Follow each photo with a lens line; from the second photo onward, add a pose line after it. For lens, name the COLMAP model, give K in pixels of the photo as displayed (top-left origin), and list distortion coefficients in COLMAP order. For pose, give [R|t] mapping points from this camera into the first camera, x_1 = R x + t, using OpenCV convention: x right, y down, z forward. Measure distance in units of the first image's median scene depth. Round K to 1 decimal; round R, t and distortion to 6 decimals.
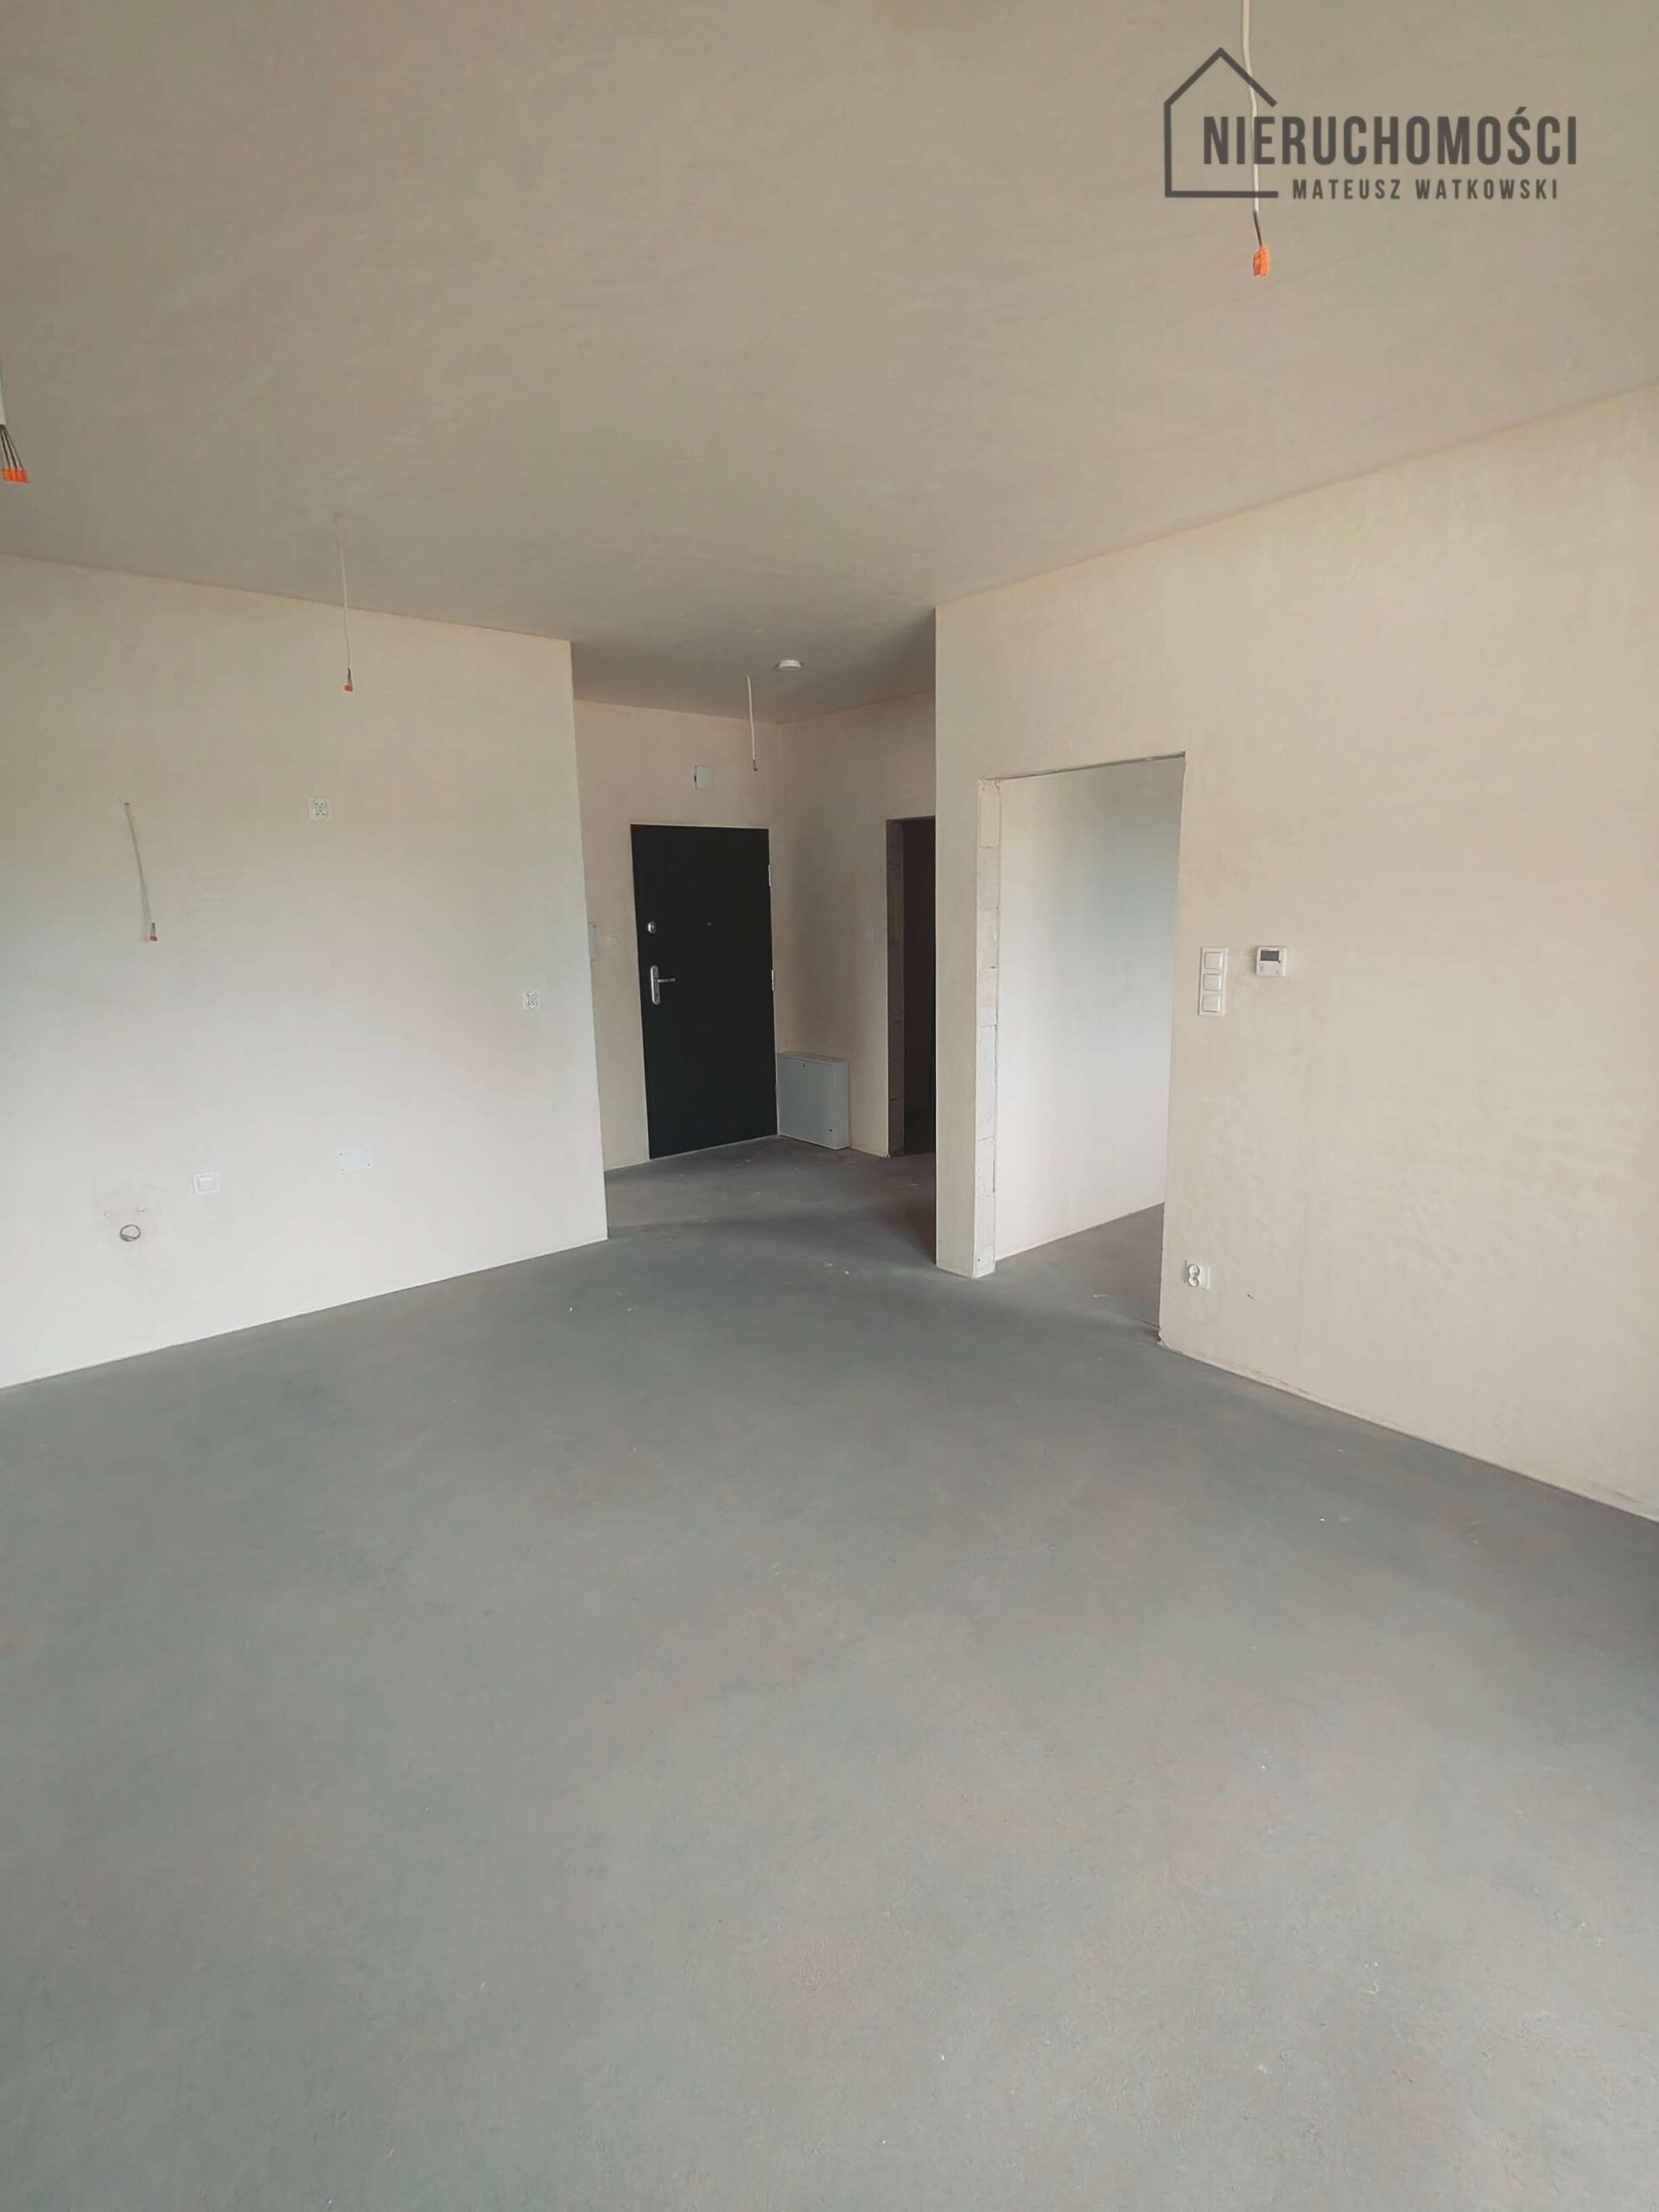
lens RADIAL K [[1038.7, 0, 842.9], [0, 1038.7, 1090.2], [0, 0, 1]] dist [-0.004041, 0.001165]
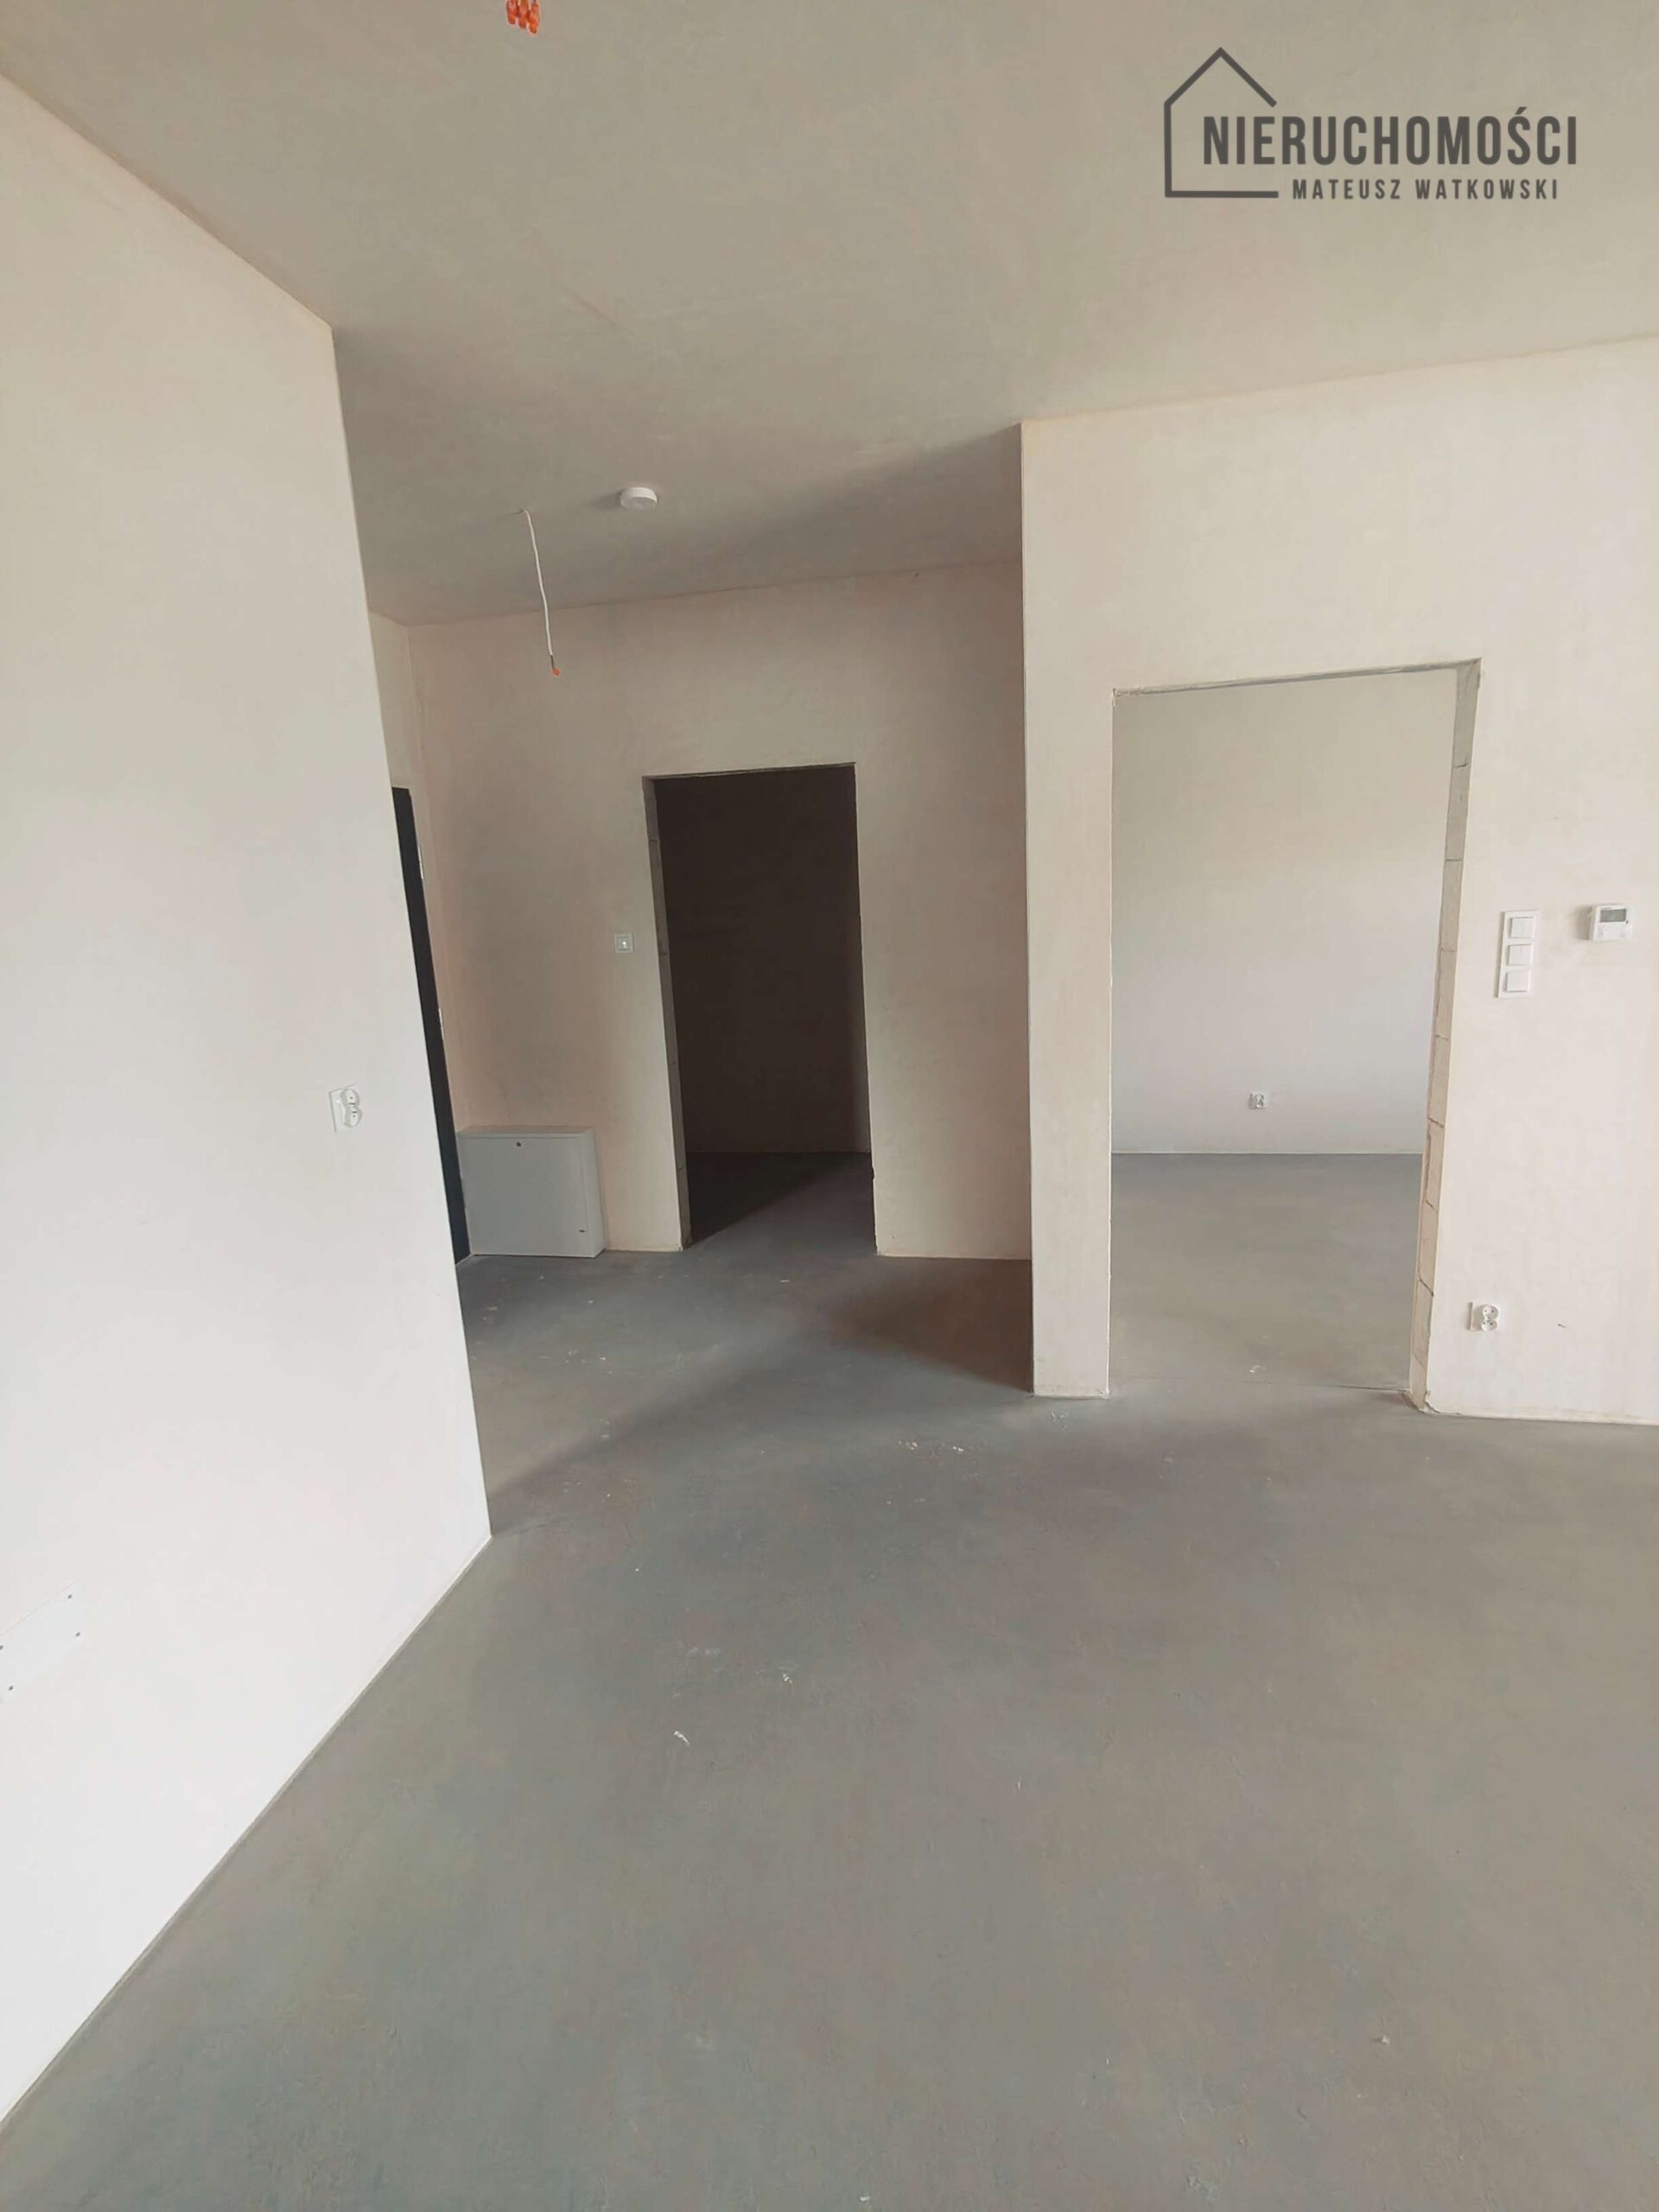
lens RADIAL K [[1038.7, 0, 824.9], [0, 1038.7, 1103.1], [0, 0, 1]] dist [-0.004041, 0.001165]
pose [[0.785756, -0.148544, 0.600434, -0.304210], [0.148201, 0.987672, 0.050401, -0.060275], [-0.600519, 0.049382, 0.798084, 0.375699]]
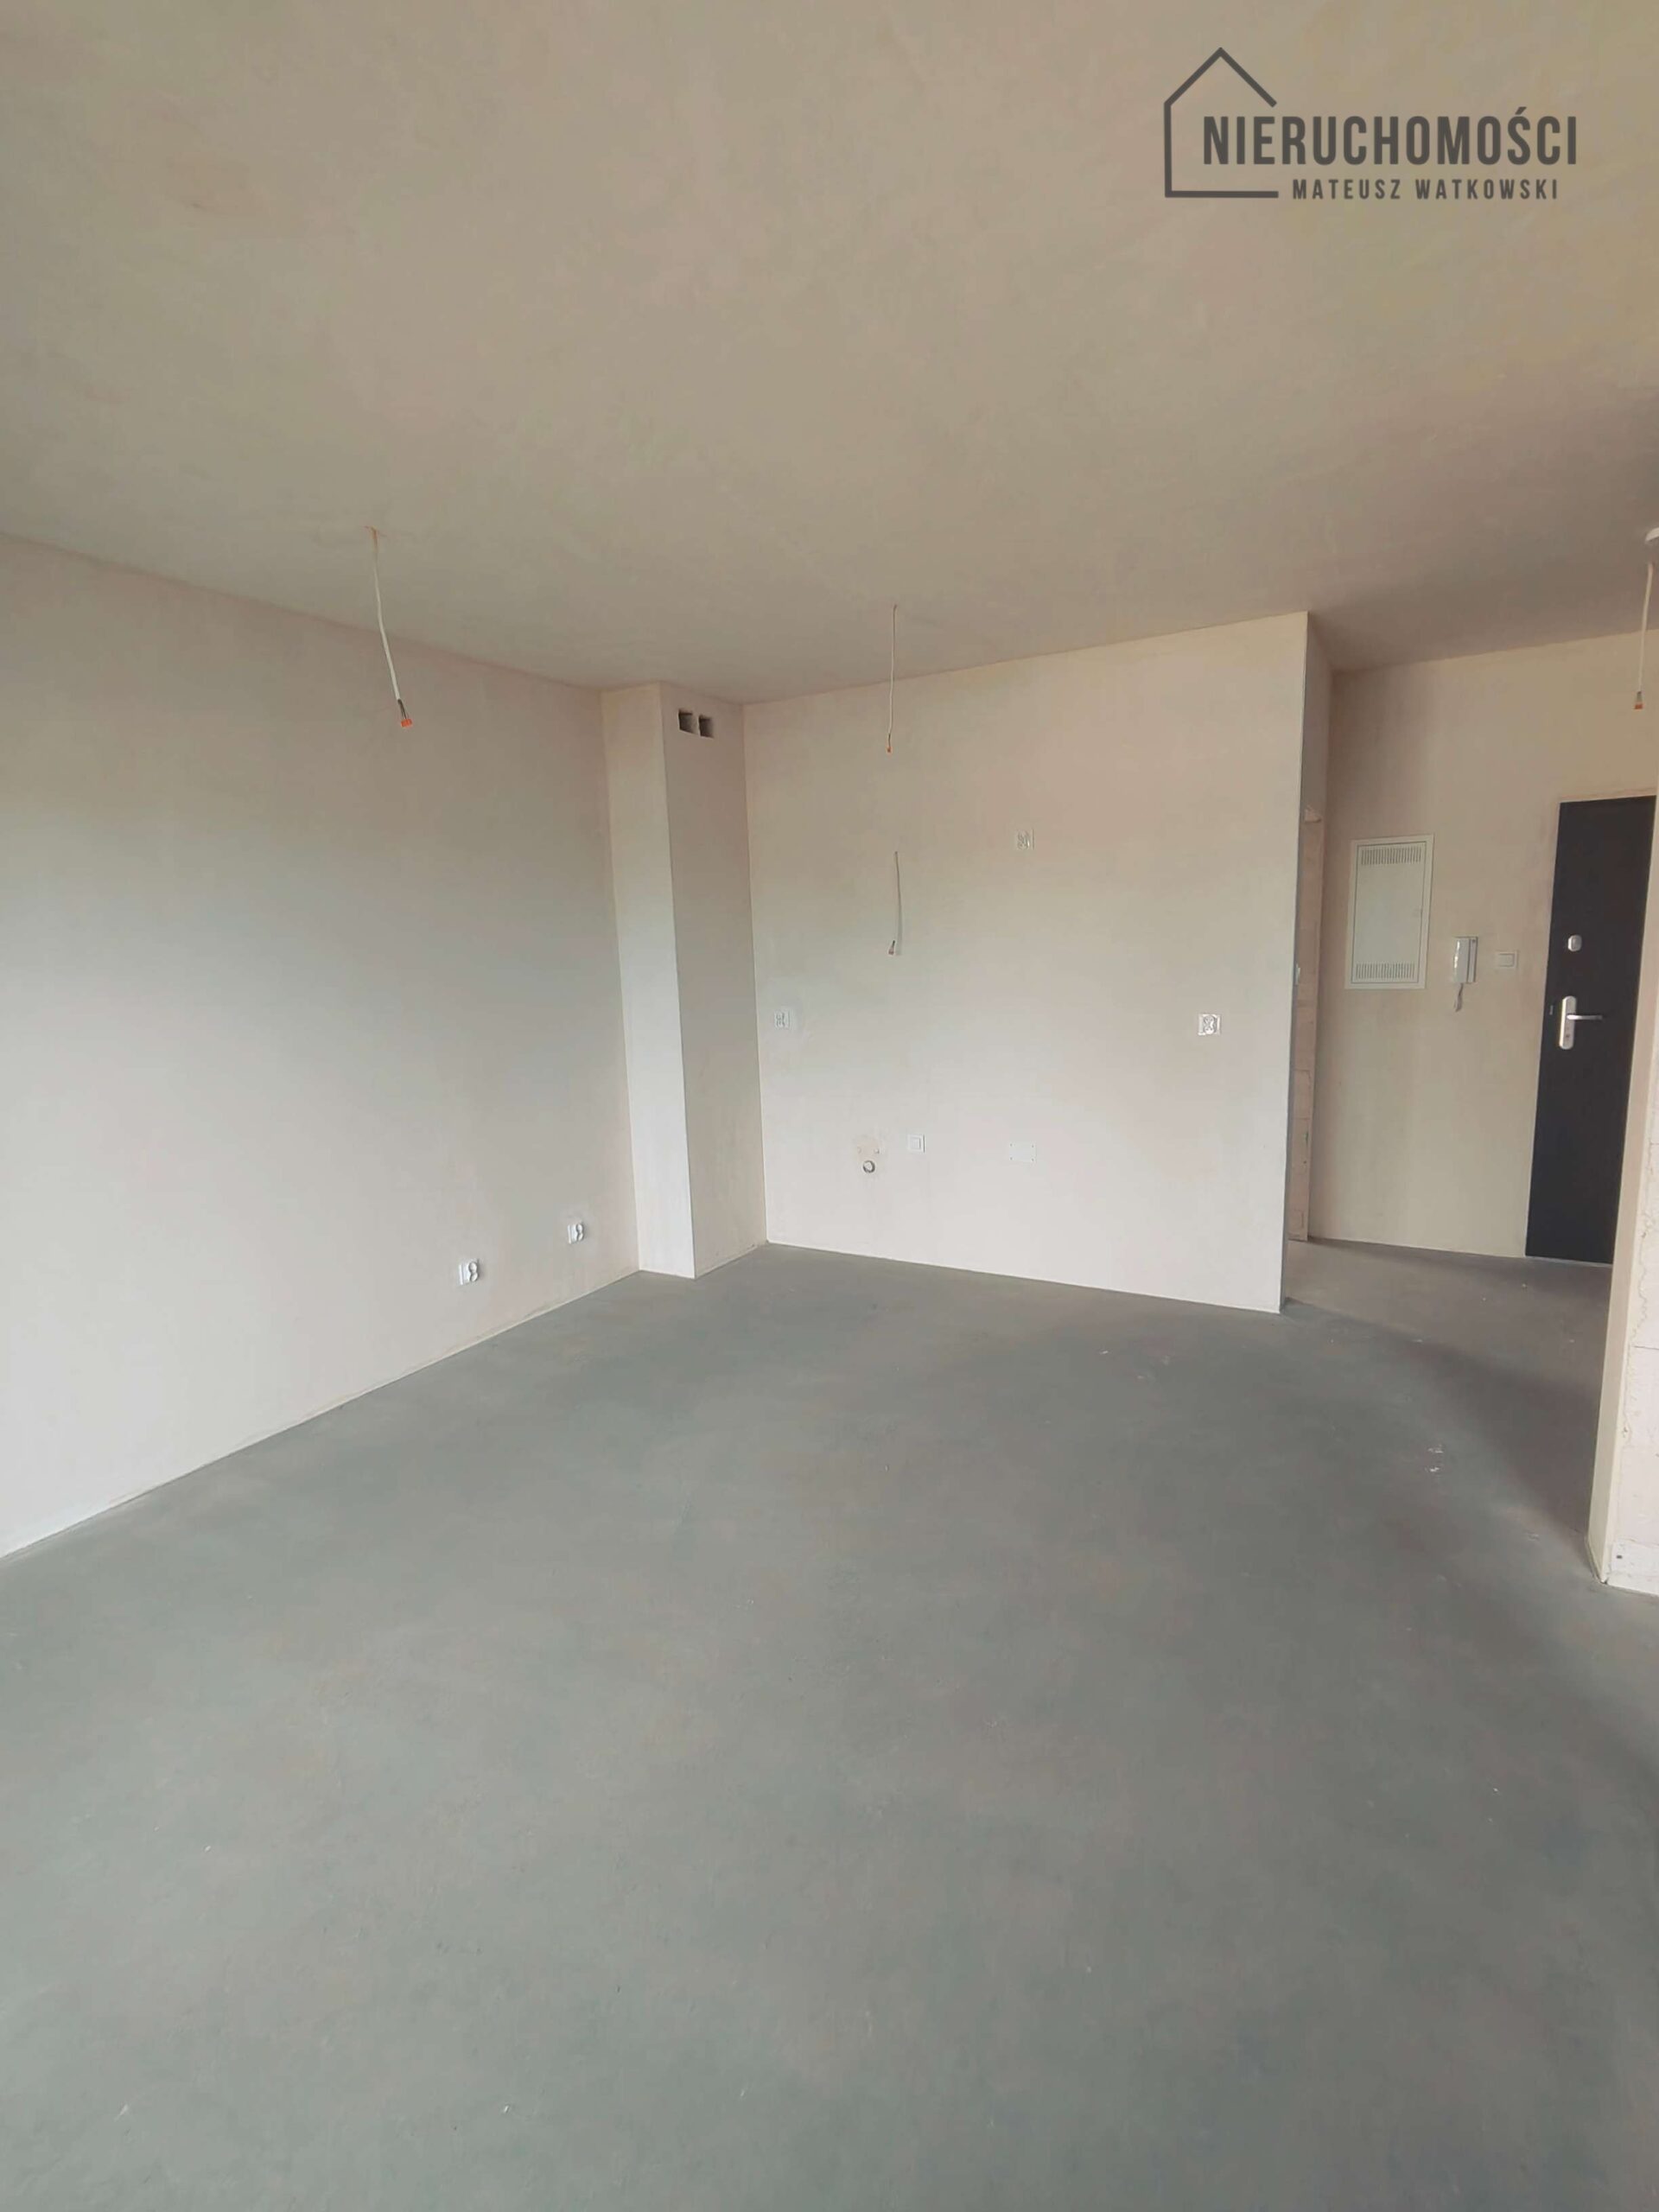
lens RADIAL K [[1038.7, 0, 829.5], [0, 1038.7, 1087.4], [0, 0, 1]] dist [-0.004041, 0.001165]
pose [[0.333663, 0.136634, -0.932738, 0.330859], [-0.144522, 0.985158, 0.092614, -0.050132], [0.931548, 0.103899, 0.348457, 0.276843]]
